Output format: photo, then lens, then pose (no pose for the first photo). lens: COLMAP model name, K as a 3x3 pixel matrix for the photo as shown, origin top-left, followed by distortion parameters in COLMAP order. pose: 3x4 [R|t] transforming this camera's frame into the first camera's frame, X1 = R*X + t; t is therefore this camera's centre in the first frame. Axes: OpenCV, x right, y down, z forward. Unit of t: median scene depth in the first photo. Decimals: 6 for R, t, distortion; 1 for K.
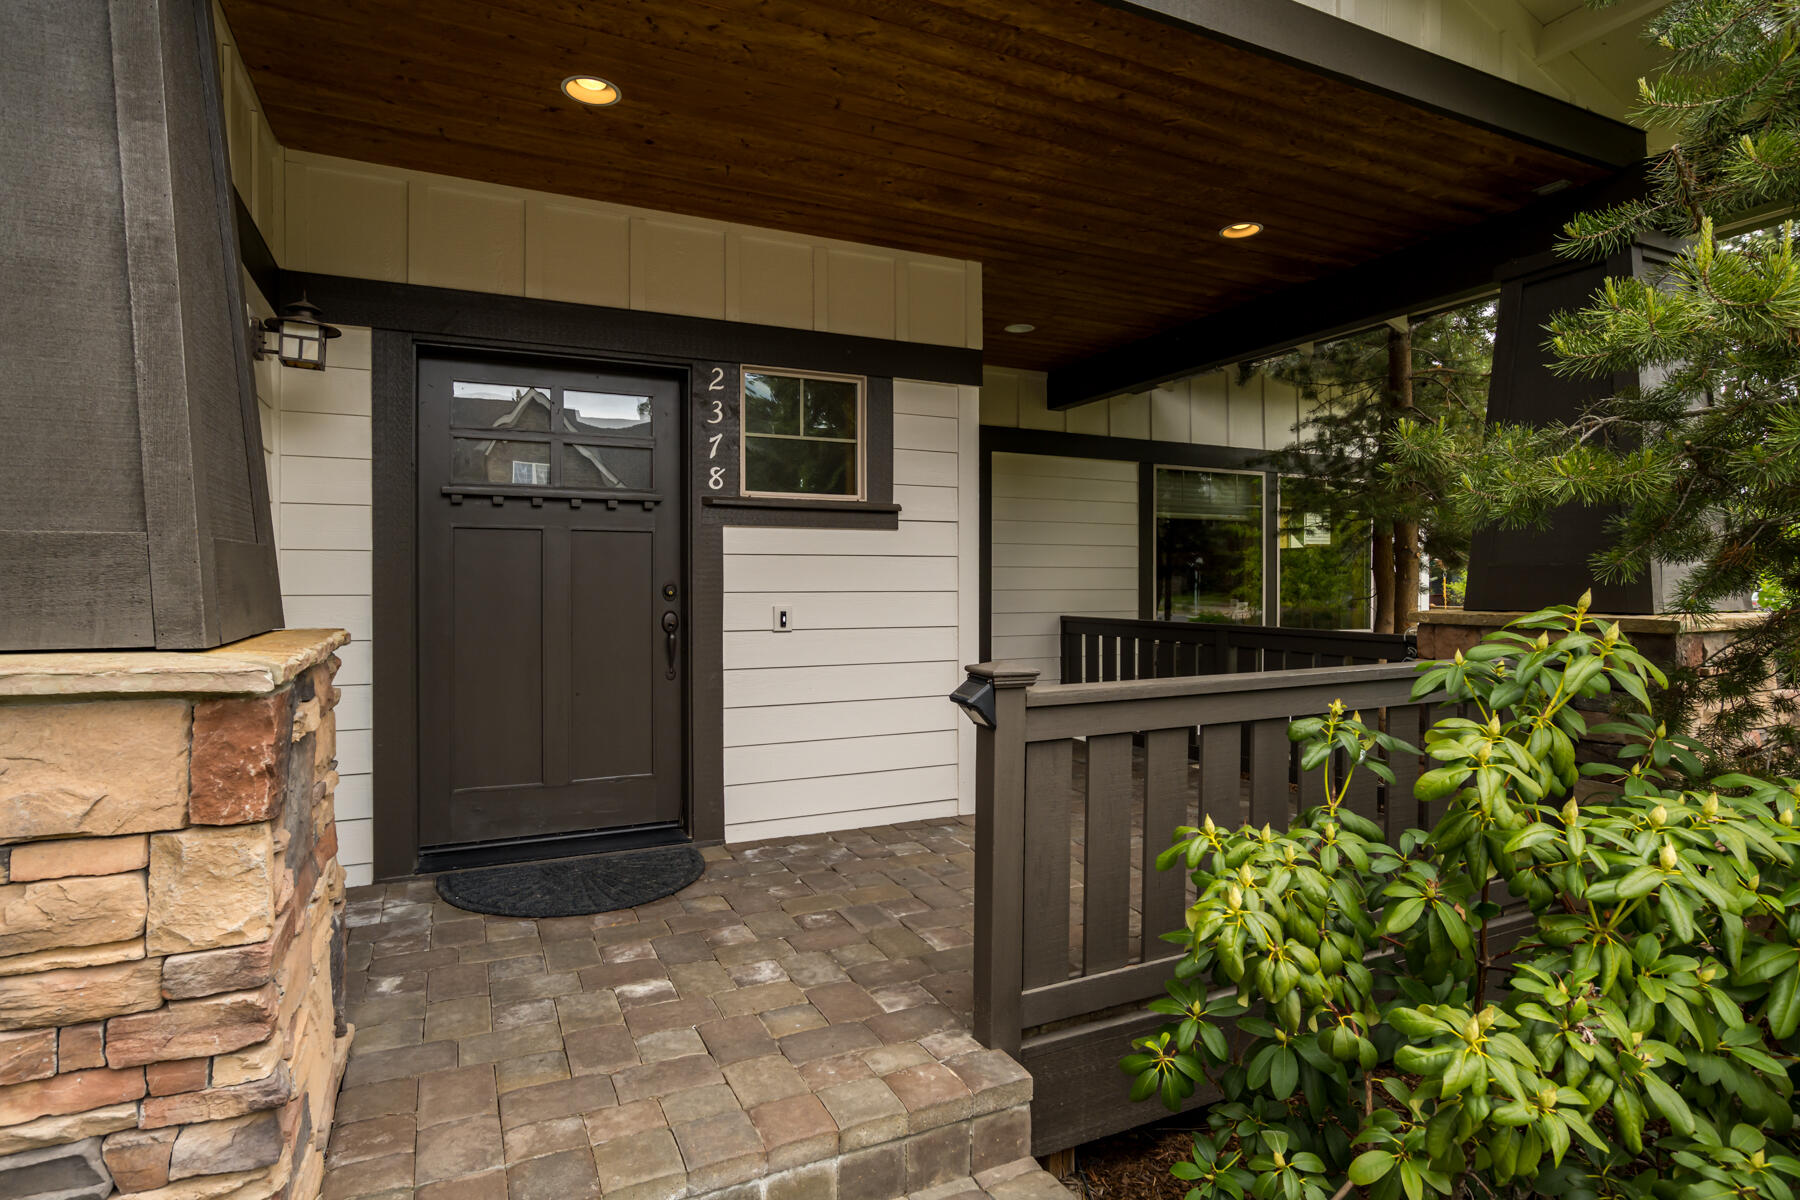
lens RADIAL K [[915.1, 0, 903.1], [0, 915.1, 592.9], [0, 0, 1]] dist [-0.027825, 0.013277]
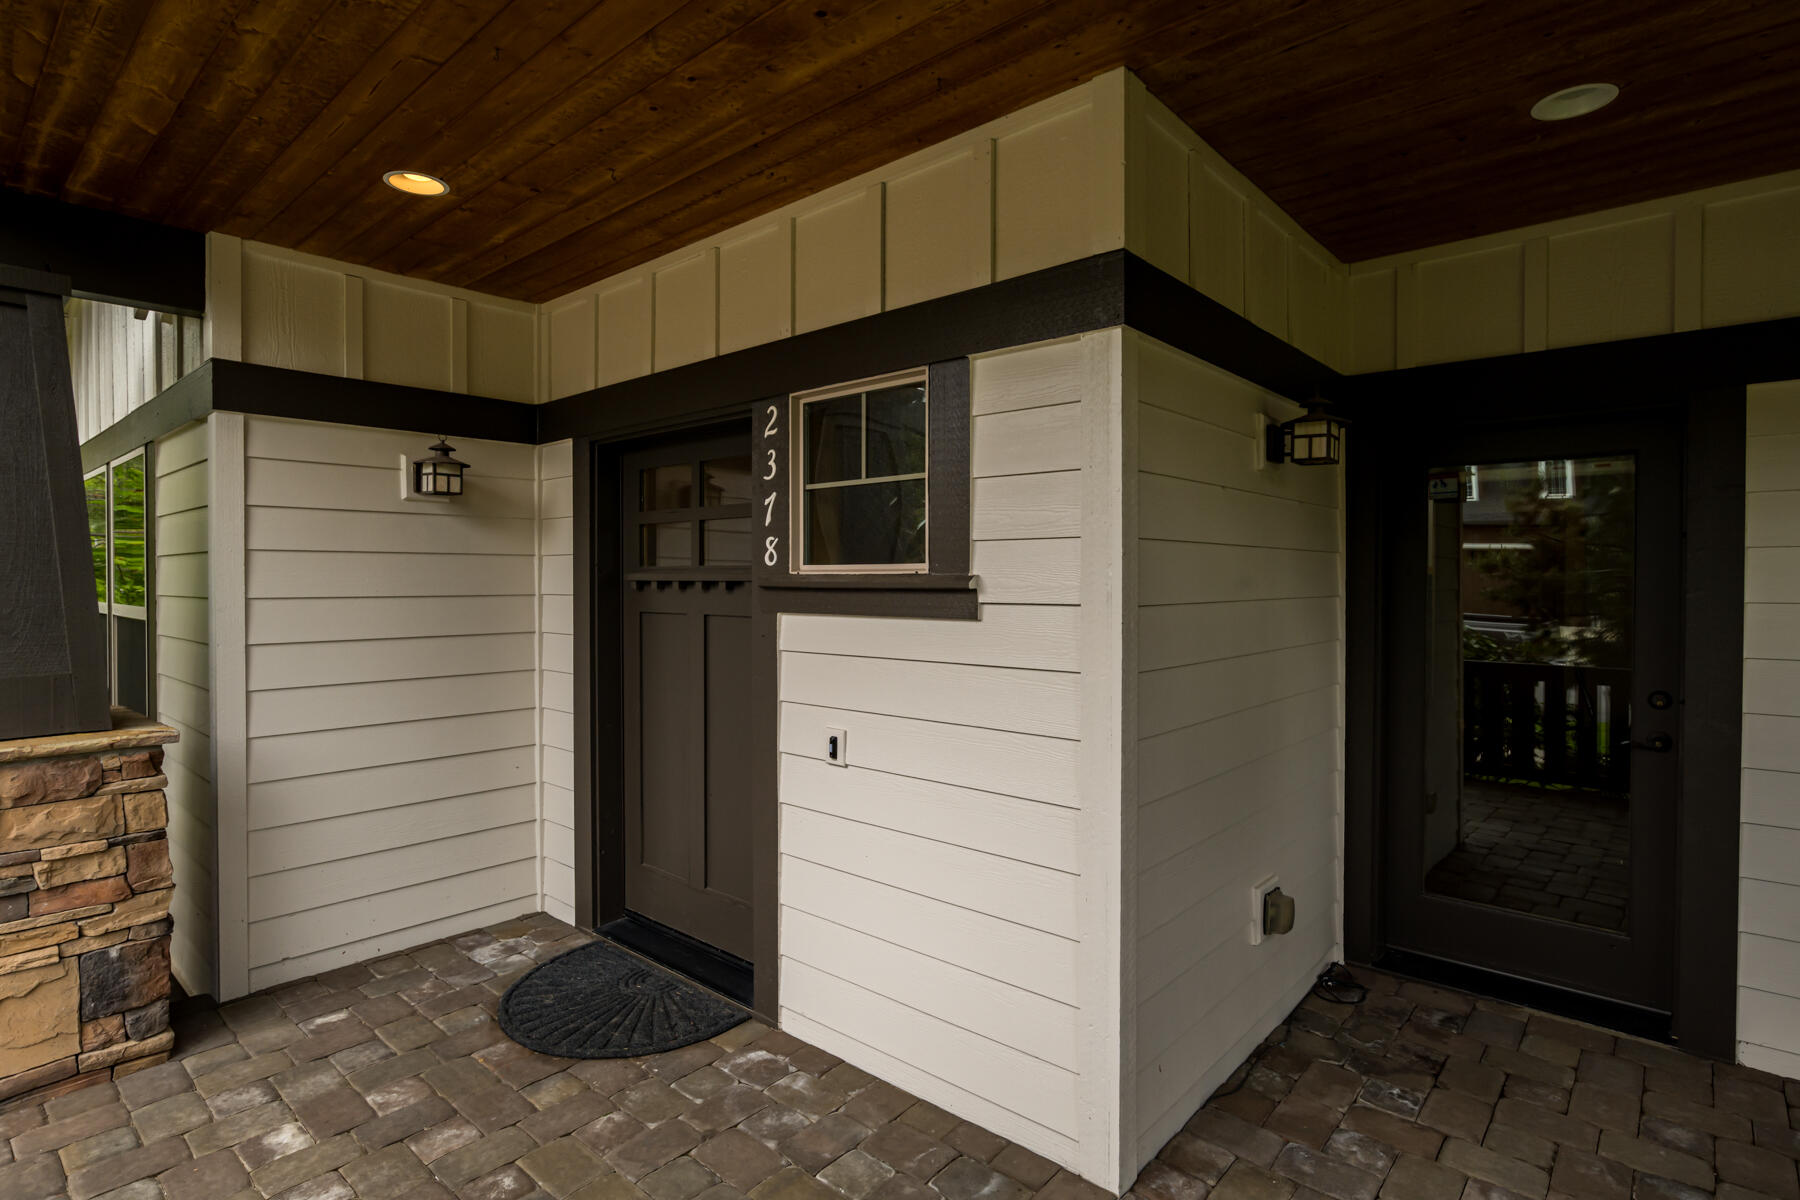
lens RADIAL K [[929.9, 0, 900.0], [0, 929.9, 594.3], [0, 0, 1]] dist [-0.024252, 0.000919]
pose [[0.400423, 0.018512, -0.916143, 0.549751], [-0.005271, 0.999826, 0.017899, -0.103738], [0.916315, -0.002338, 0.400451, 0.784996]]
